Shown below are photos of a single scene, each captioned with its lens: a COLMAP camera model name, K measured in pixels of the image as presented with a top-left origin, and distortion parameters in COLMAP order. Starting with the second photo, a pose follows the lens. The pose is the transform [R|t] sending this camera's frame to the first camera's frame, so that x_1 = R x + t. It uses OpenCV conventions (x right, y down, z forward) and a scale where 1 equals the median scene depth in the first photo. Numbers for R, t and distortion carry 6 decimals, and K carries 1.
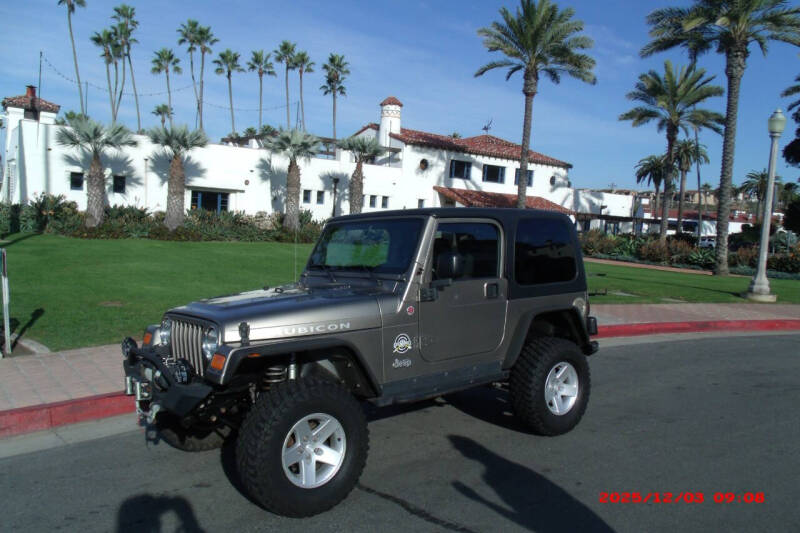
lens RADIAL K [[633.8, 0, 400.6], [0, 633.8, 267.2], [0, 0, 1]] dist [-0.047443, 0.019045]
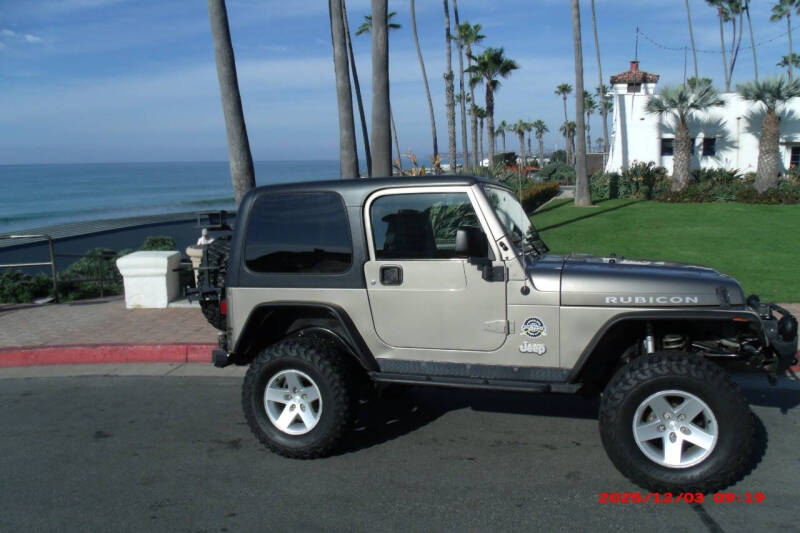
lens RADIAL K [[633.8, 0, 405.5], [0, 633.8, 266.6], [0, 0, 1]] dist [-0.047443, 0.019045]
pose [[0.608107, 0.061180, -0.791494, 0.047172], [-0.017097, 0.997804, 0.063991, 0.000216], [0.793671, -0.025381, 0.607818, 0.020375]]
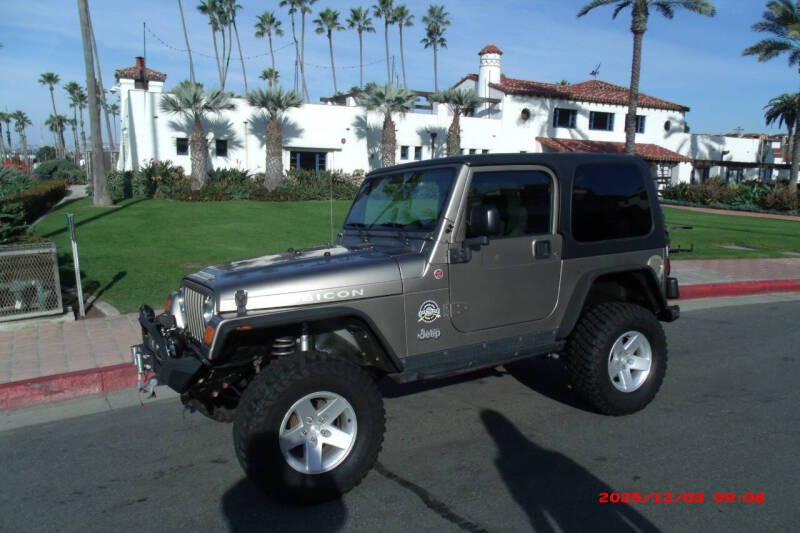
lens RADIAL K [[633.8, 0, 401.4], [0, 633.8, 264.6], [0, 0, 1]] dist [-0.047443, 0.019045]
pose [[0.985490, -0.010467, -0.169410, 0.015267], [0.021488, 0.997760, 0.063351, -0.000116], [0.168367, -0.066072, 0.983507, 0.018003]]
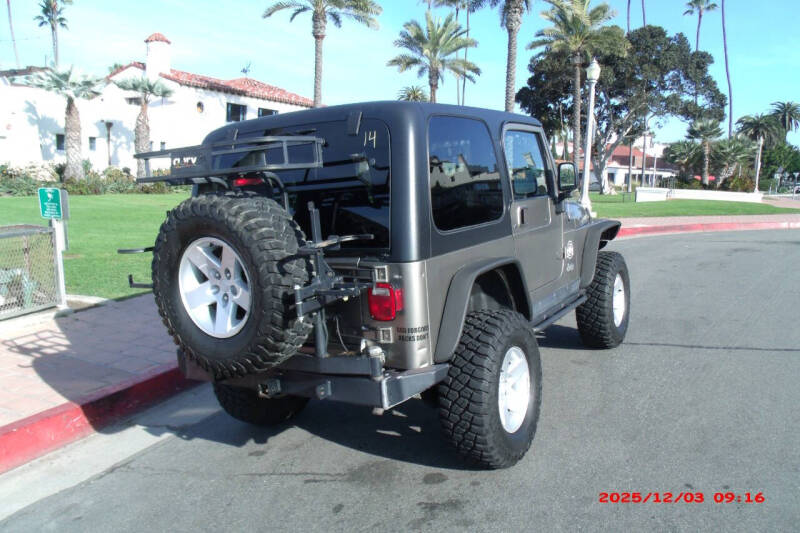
lens RADIAL K [[633.8, 0, 405.7], [0, 633.8, 273.1], [0, 0, 1]] dist [-0.047443, 0.019045]
pose [[0.906977, -0.096280, 0.410029, -0.127090], [0.058835, 0.992939, 0.103011, 0.007285], [-0.417051, -0.069305, 0.906237, -0.002547]]
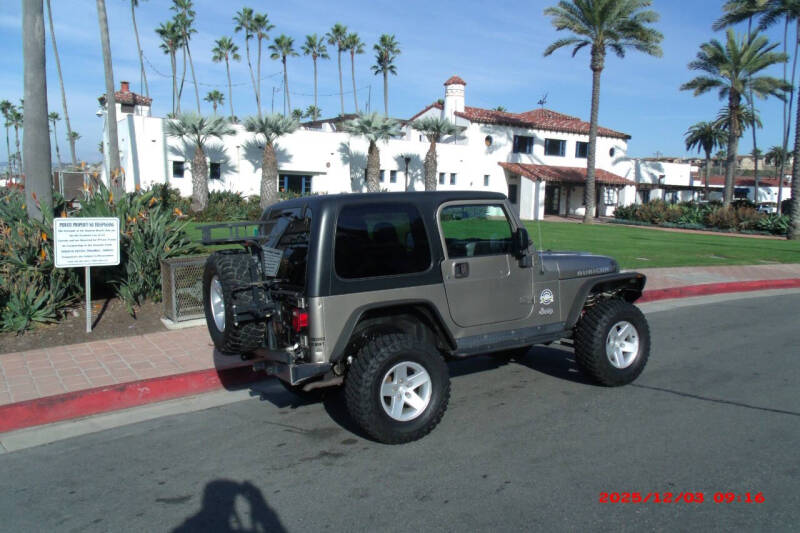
lens RADIAL K [[633.8, 0, 400.8], [0, 633.8, 271.9], [0, 0, 1]] dist [-0.047443, 0.019045]
pose [[0.997661, -0.025544, -0.063398, -0.062122], [0.028284, 0.998687, 0.042706, 0.003576], [0.062224, -0.044400, 0.997074, -0.064023]]
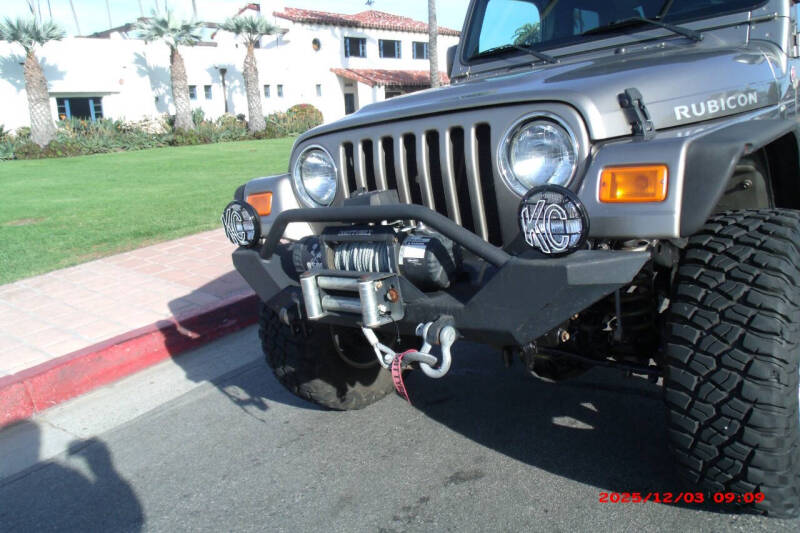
lens RADIAL K [[633.8, 0, 406.5], [0, 633.8, 267.0], [0, 0, 1]] dist [-0.047443, 0.019045]
pose [[0.973240, -0.153163, 0.171302, -0.054637], [0.123544, 0.977330, 0.171936, 0.013023], [-0.193753, -0.146172, 0.970100, 0.073075]]
